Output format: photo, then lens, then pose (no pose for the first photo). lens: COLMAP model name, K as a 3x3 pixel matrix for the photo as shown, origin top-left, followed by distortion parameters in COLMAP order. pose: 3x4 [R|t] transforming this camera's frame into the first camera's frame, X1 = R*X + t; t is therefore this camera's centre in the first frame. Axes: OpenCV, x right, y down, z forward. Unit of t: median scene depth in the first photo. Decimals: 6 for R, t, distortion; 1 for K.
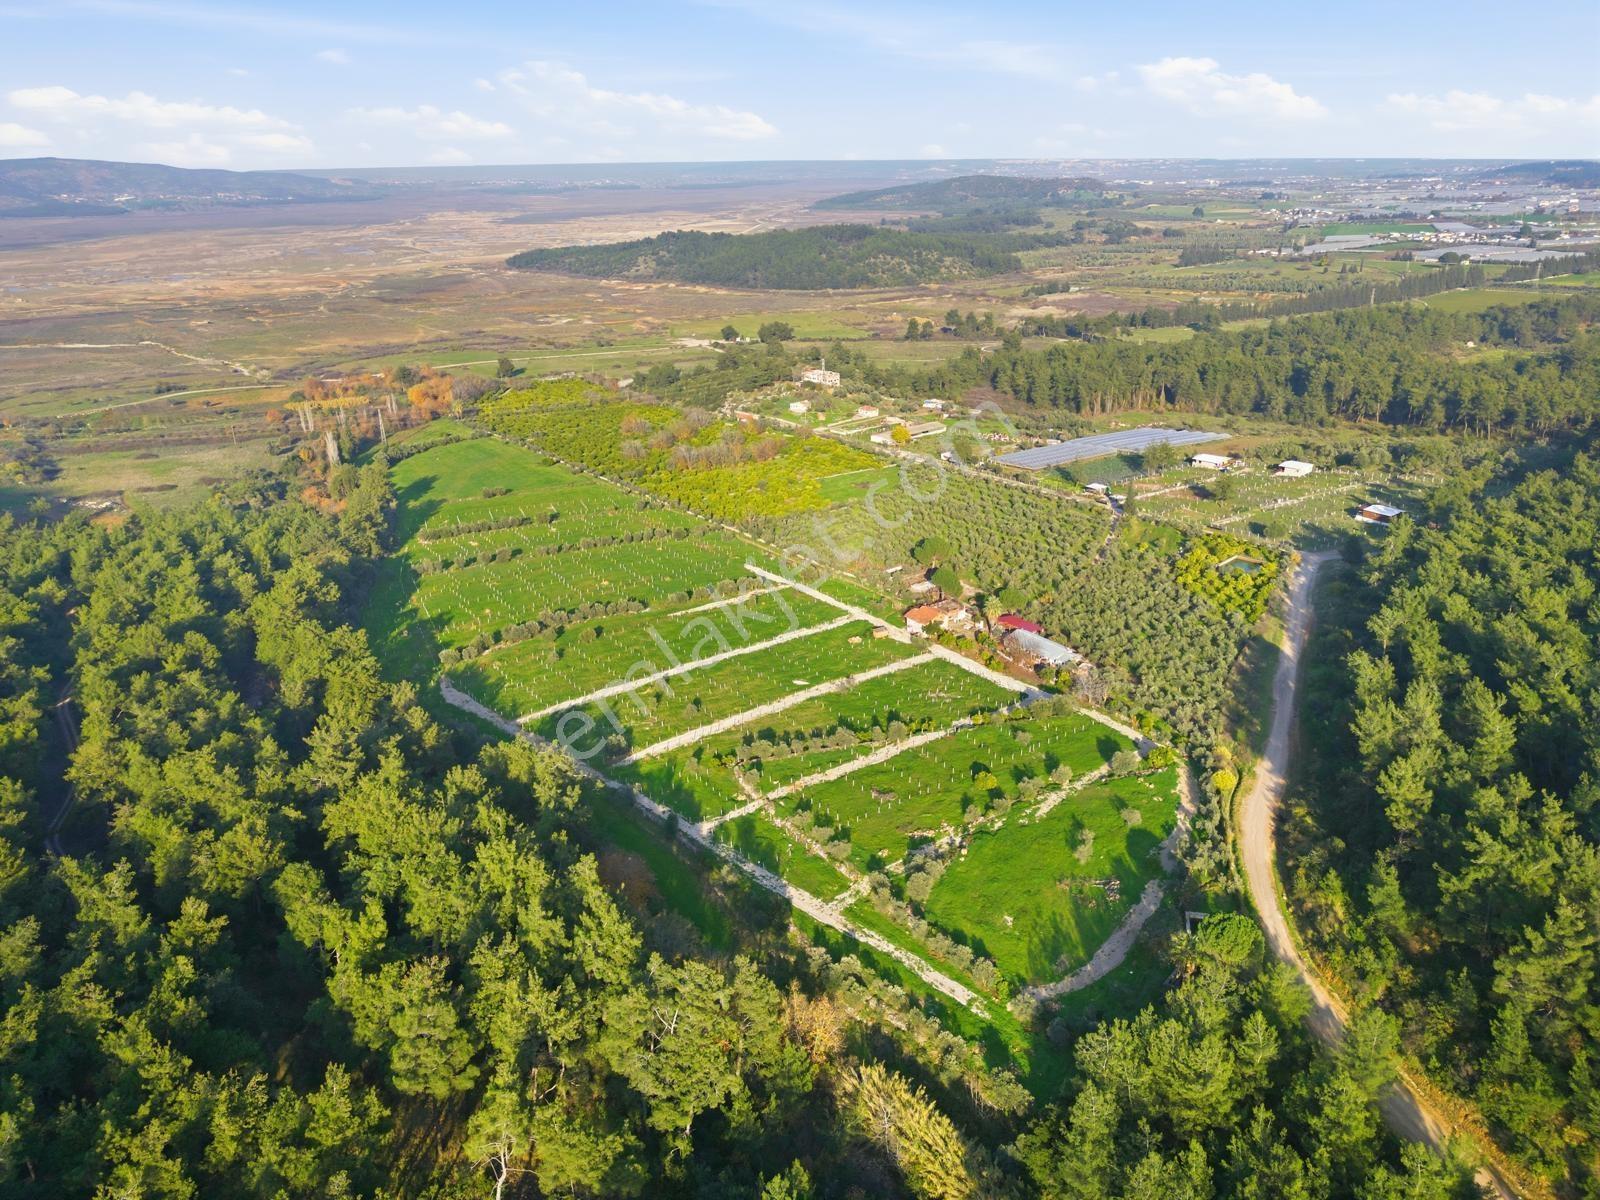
lens RADIAL K [[1118.9, 0, 807.7], [0, 1118.9, 599.8], [0, 0, 1]] dist [0.077553, -0.074694]
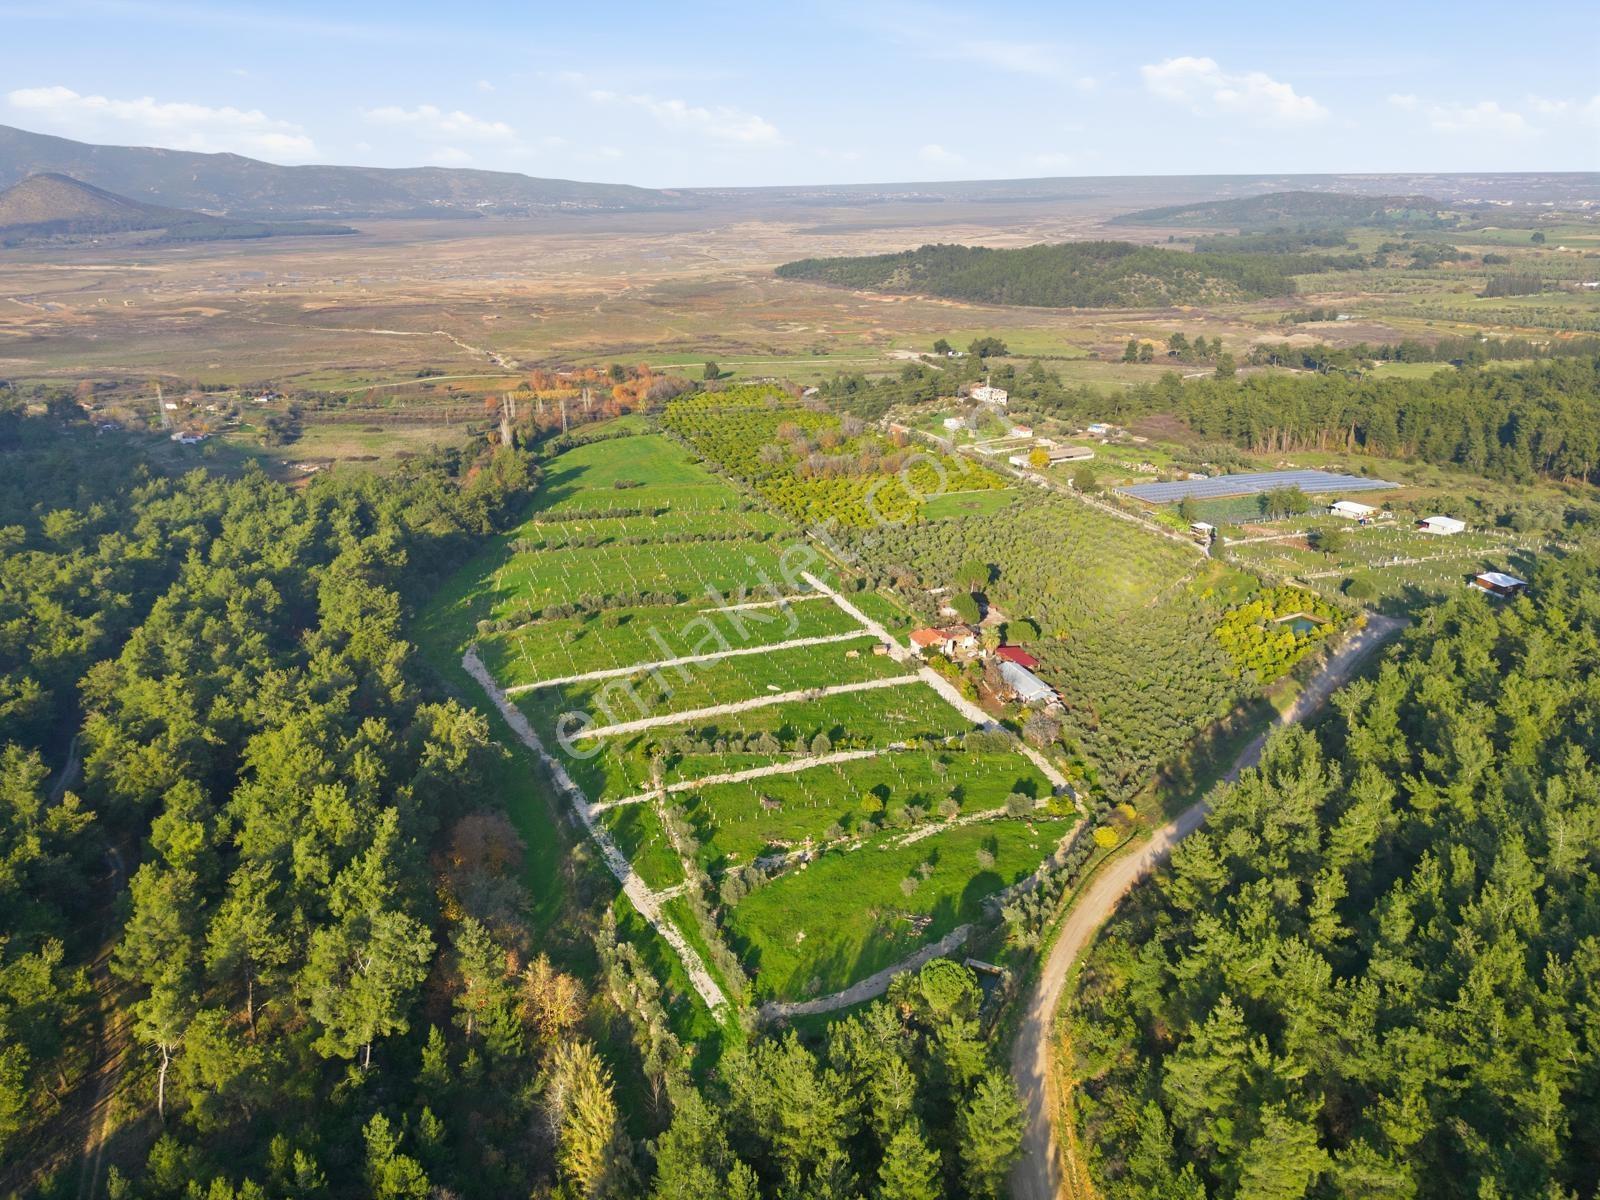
lens RADIAL K [[1118.9, 0, 808.2], [0, 1118.9, 602.6], [0, 0, 1]] dist [0.077553, -0.074694]
pose [[0.965757, 0.102923, -0.238159, 0.203166], [-0.104831, 0.994479, 0.004674, -0.008977], [0.237325, 0.020452, 0.971215, 0.011448]]
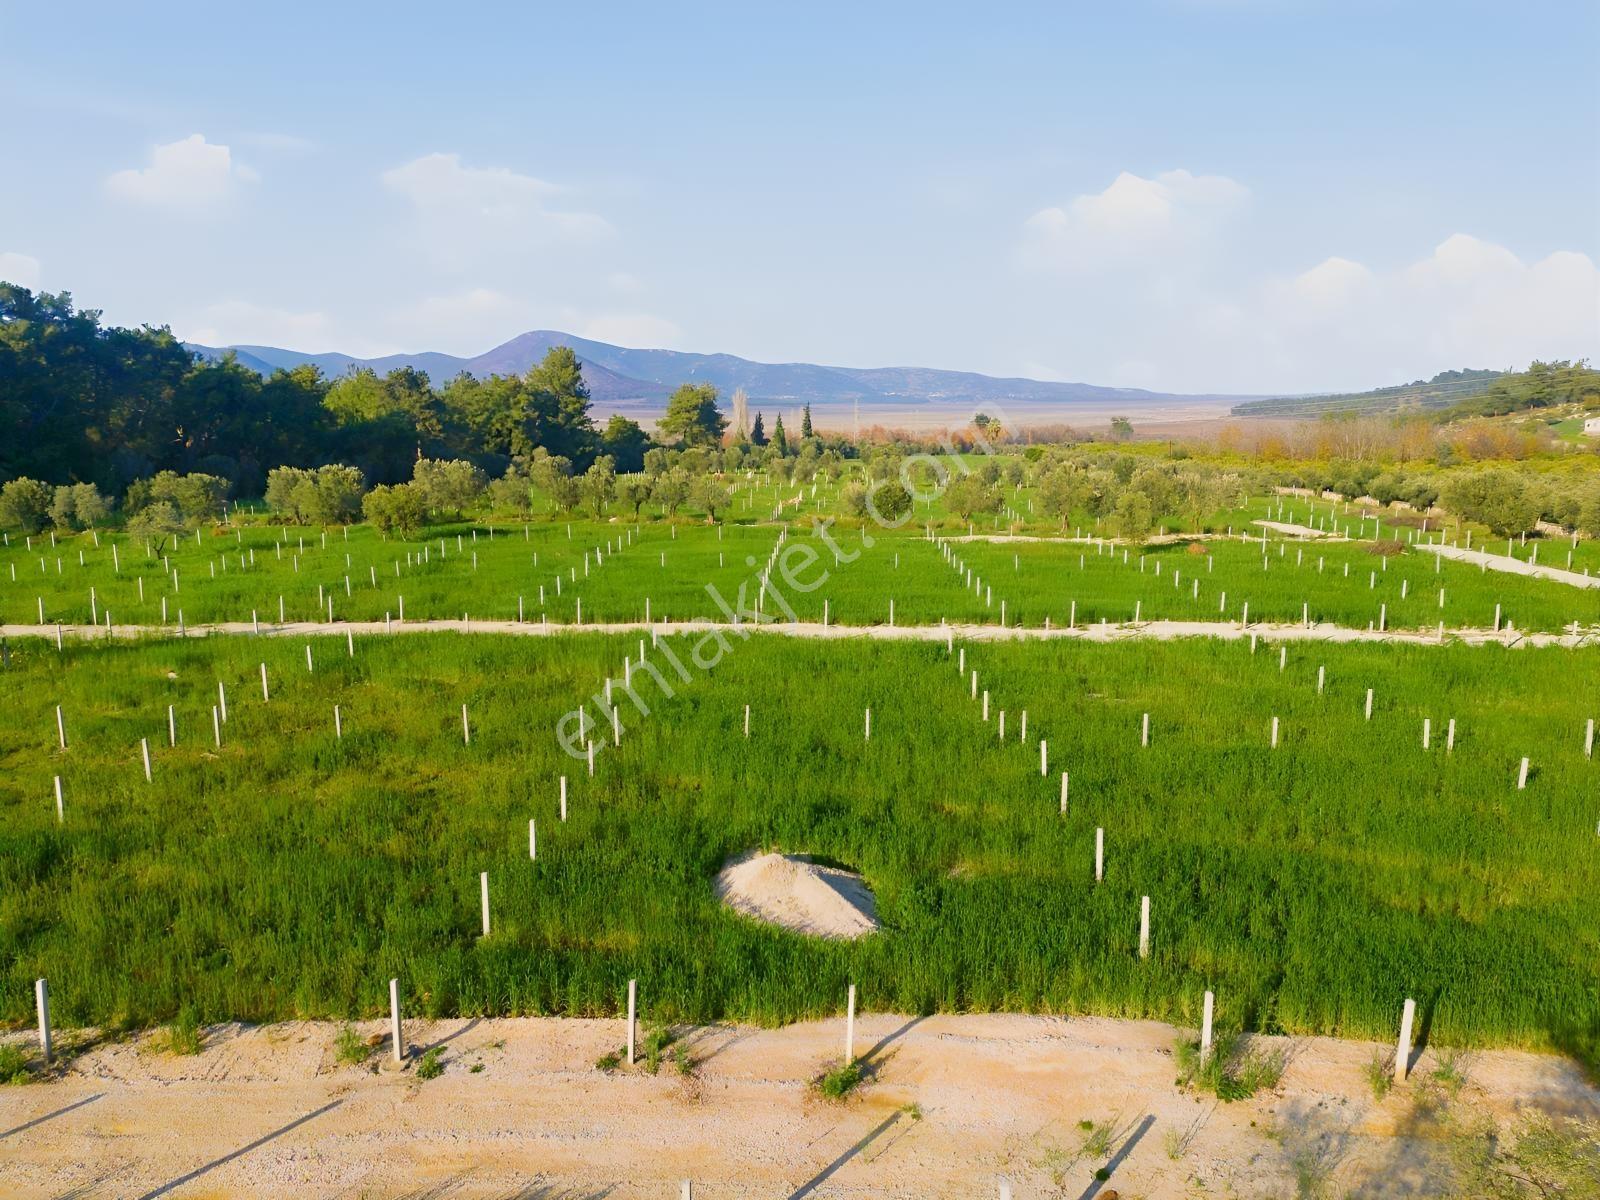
lens RADIAL K [[1118.9, 0, 807.1], [0, 1118.9, 605.1], [0, 0, 1]] dist [0.077553, -0.074694]
pose [[0.797386, 0.129914, -0.589320, 0.027991], [-0.233083, 0.967073, -0.102186, 0.049162], [0.556640, 0.218842, 0.801411, 0.732911]]
